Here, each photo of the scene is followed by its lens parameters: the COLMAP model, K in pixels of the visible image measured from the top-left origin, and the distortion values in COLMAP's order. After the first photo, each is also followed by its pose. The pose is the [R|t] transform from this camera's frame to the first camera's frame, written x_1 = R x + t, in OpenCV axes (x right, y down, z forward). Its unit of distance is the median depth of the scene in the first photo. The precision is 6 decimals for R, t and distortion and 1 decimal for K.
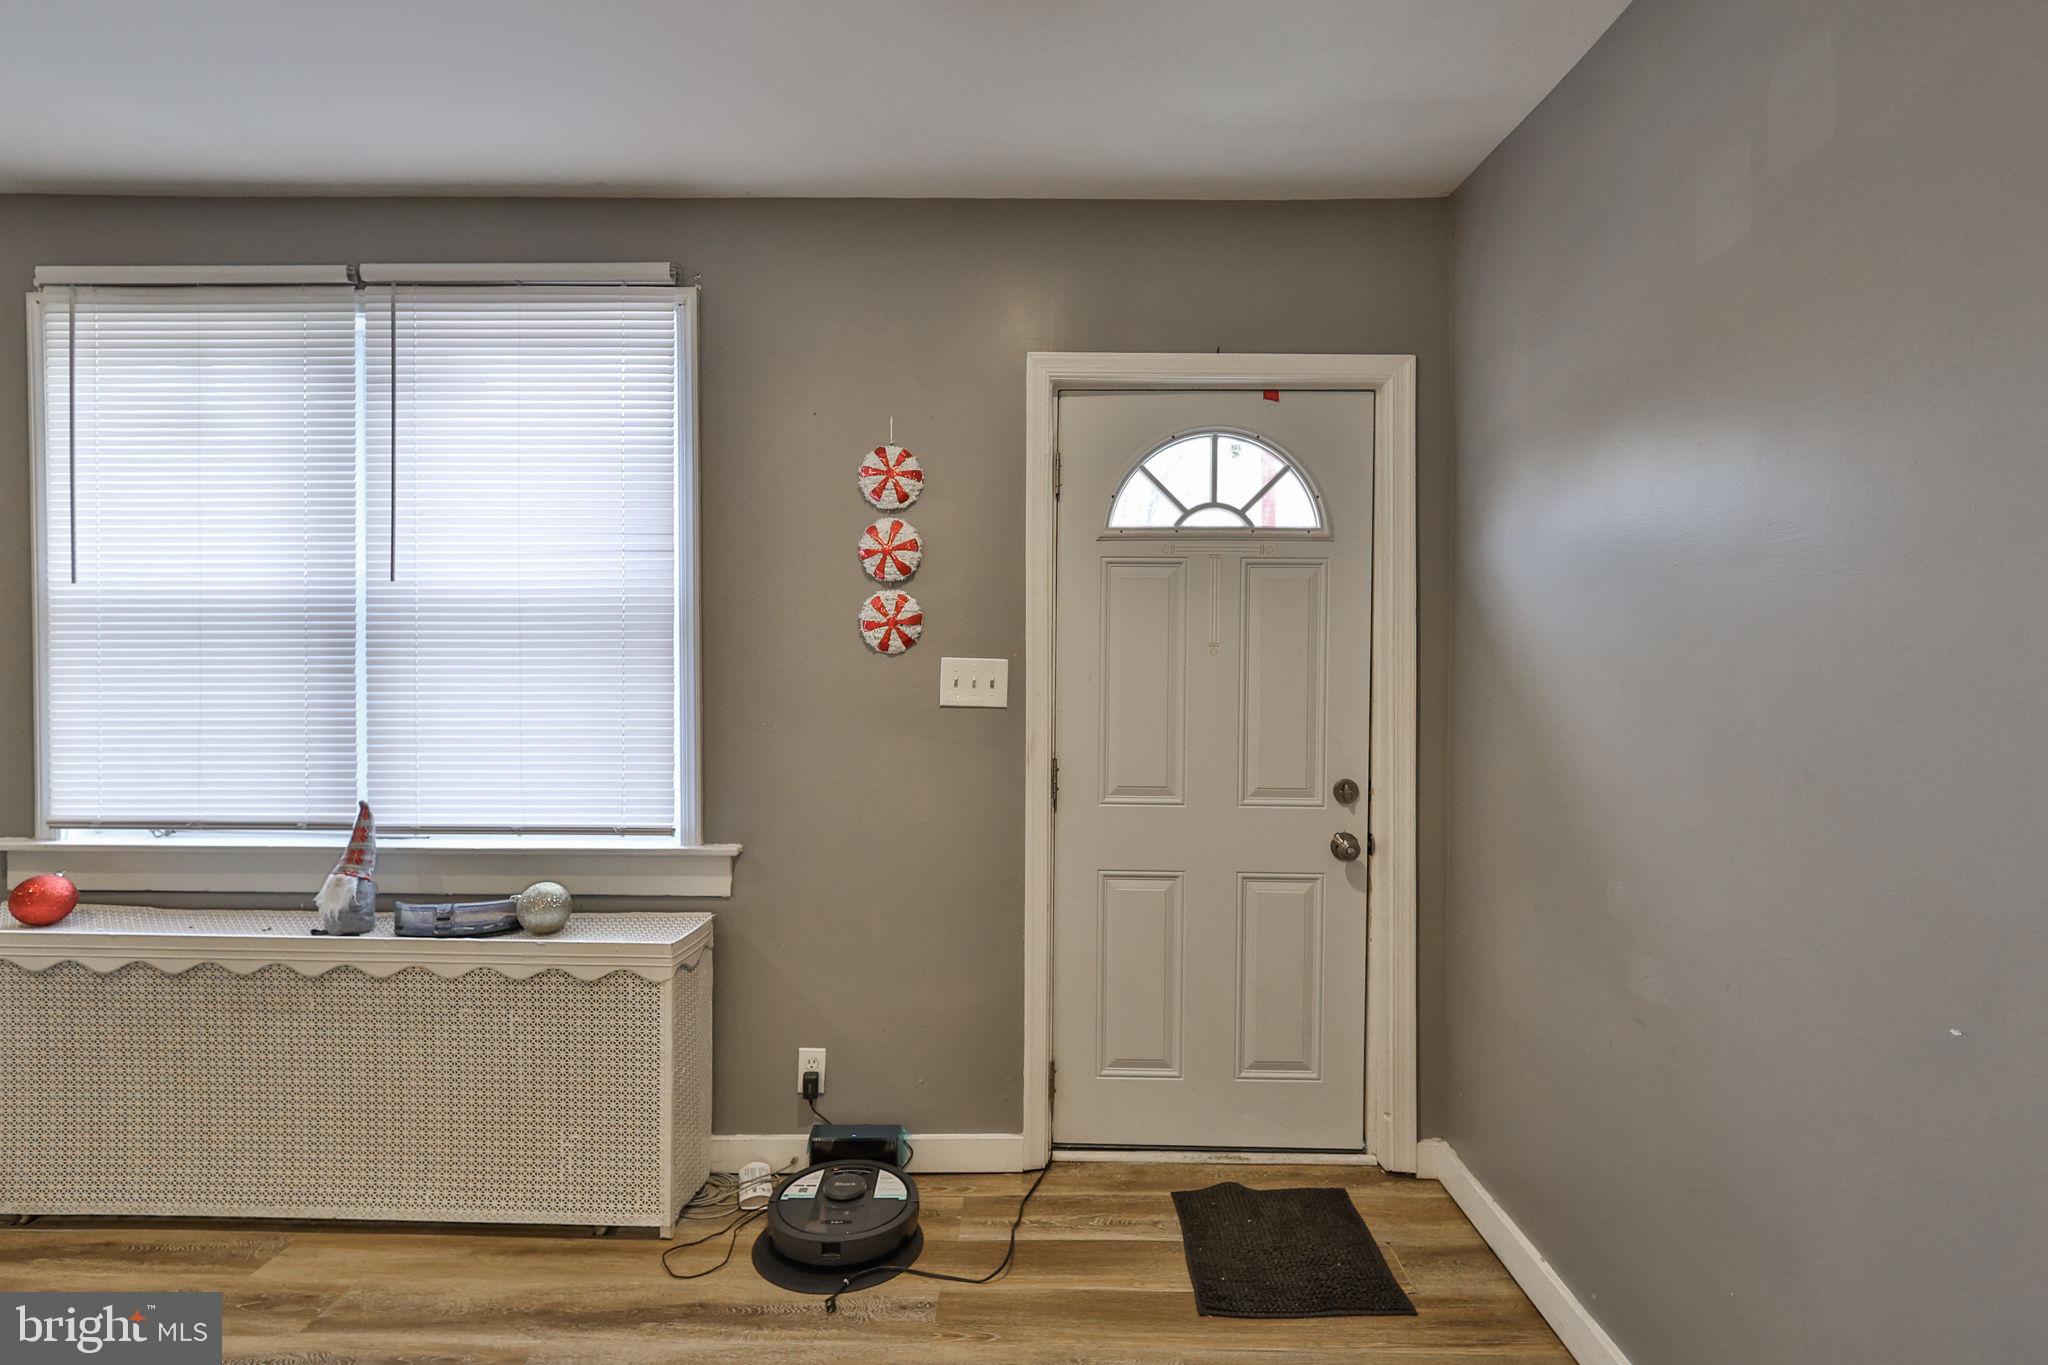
lens RADIAL K [[948.4, 0, 1022.3], [0, 948.4, 642.3], [0, 0, 1]] dist [-0.004864, 0.000001]
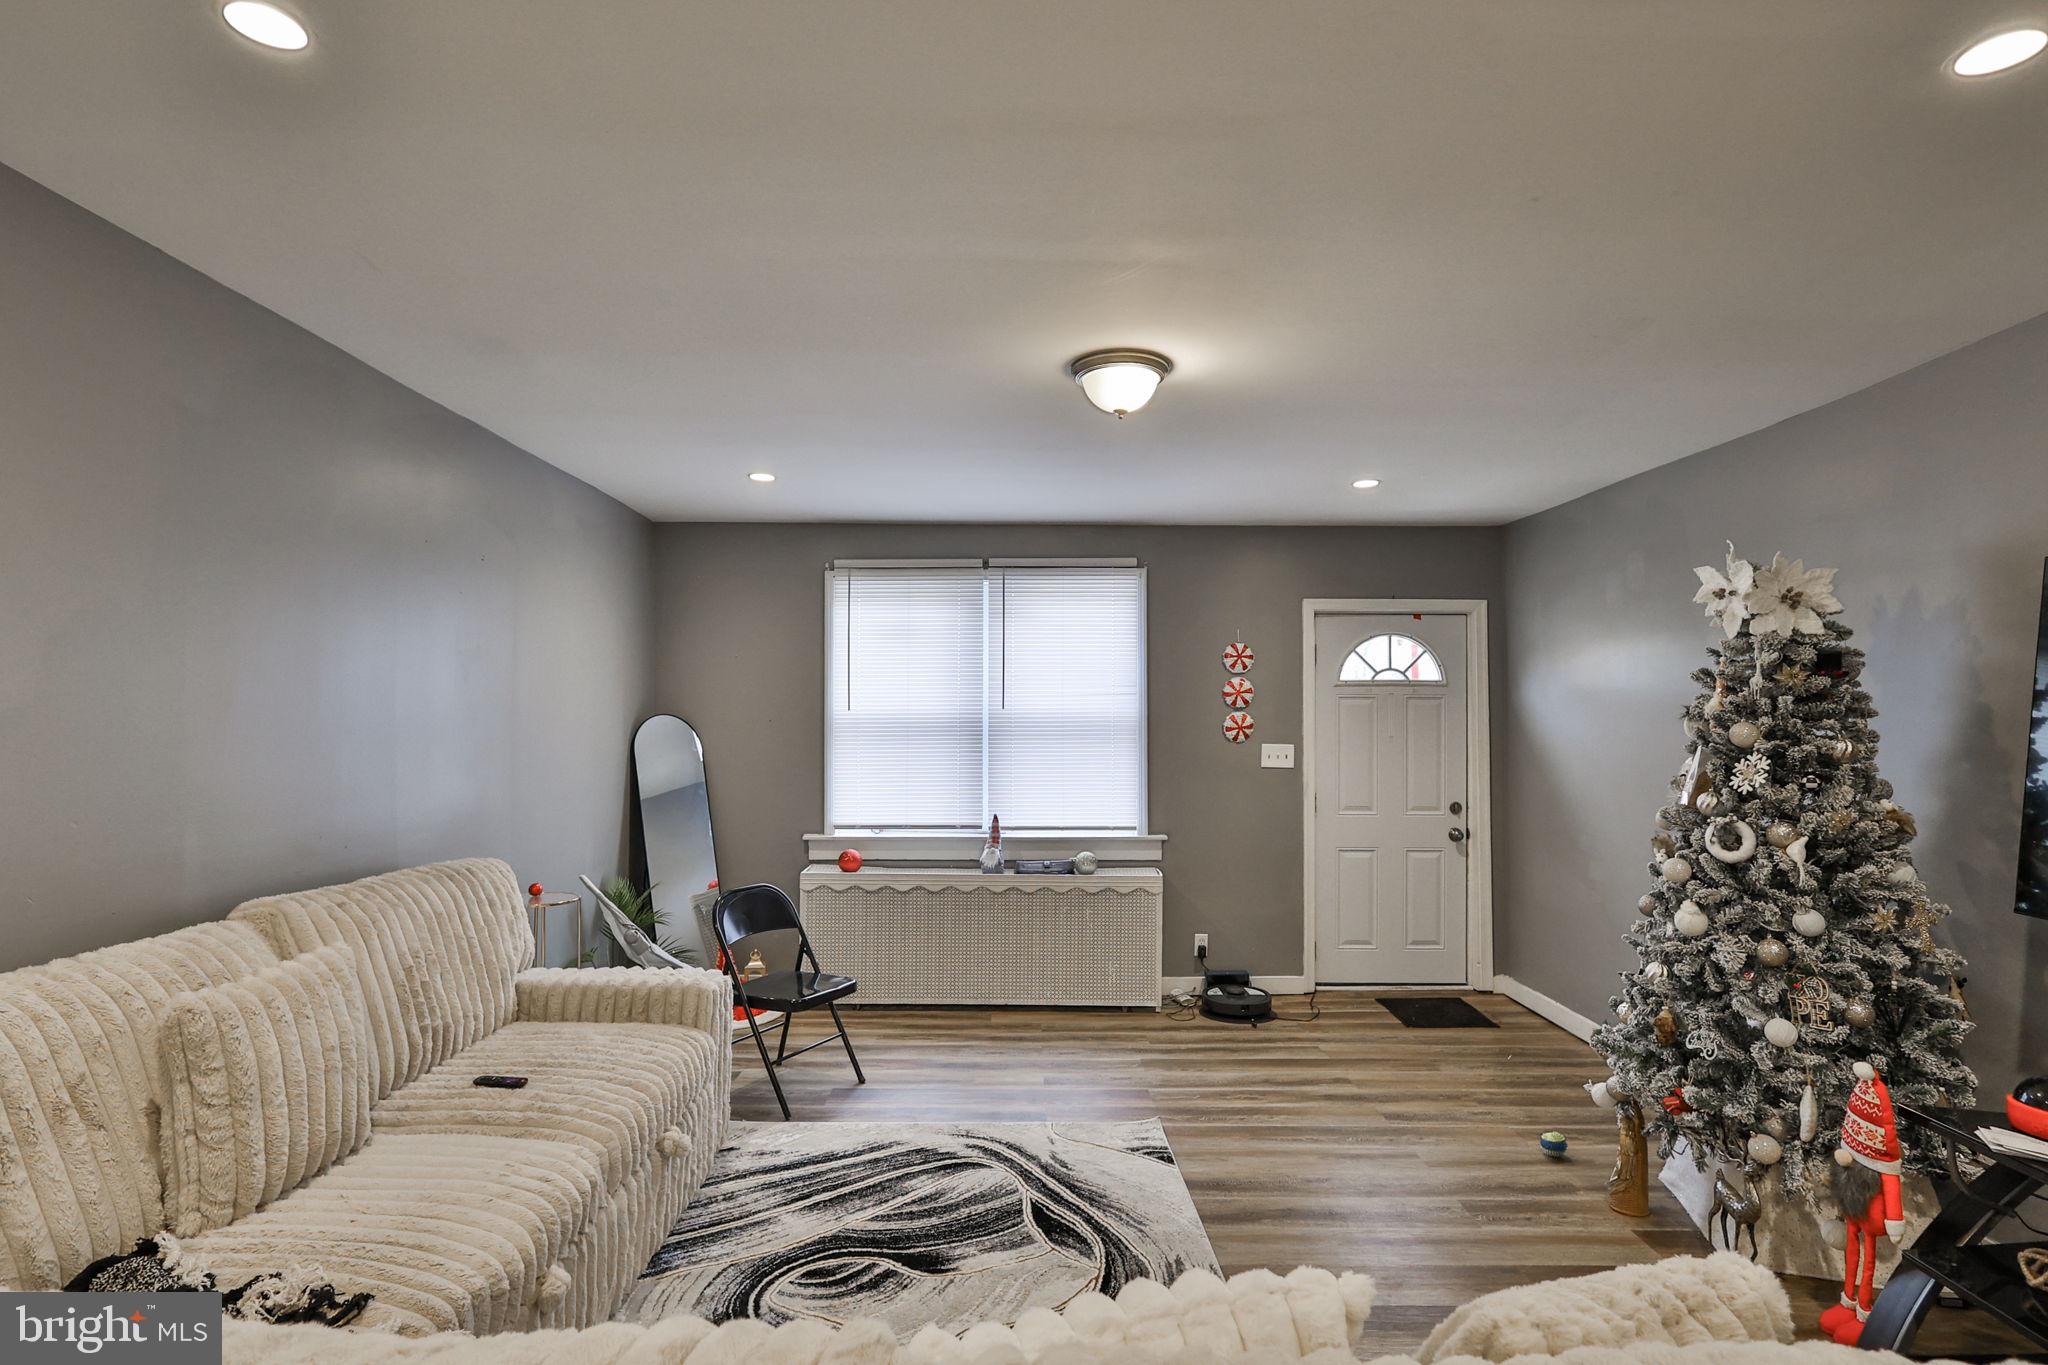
lens RADIAL K [[1018.0, 0, 1024.5], [0, 1018.0, 647.7], [0, 0, 1]] dist [-0.001469, 0.002775]
pose [[0.999865, -0.002452, 0.016245, -0.647630], [0.002930, 0.999563, -0.029423, -0.131896], [-0.016166, 0.029467, 0.999435, -1.238727]]
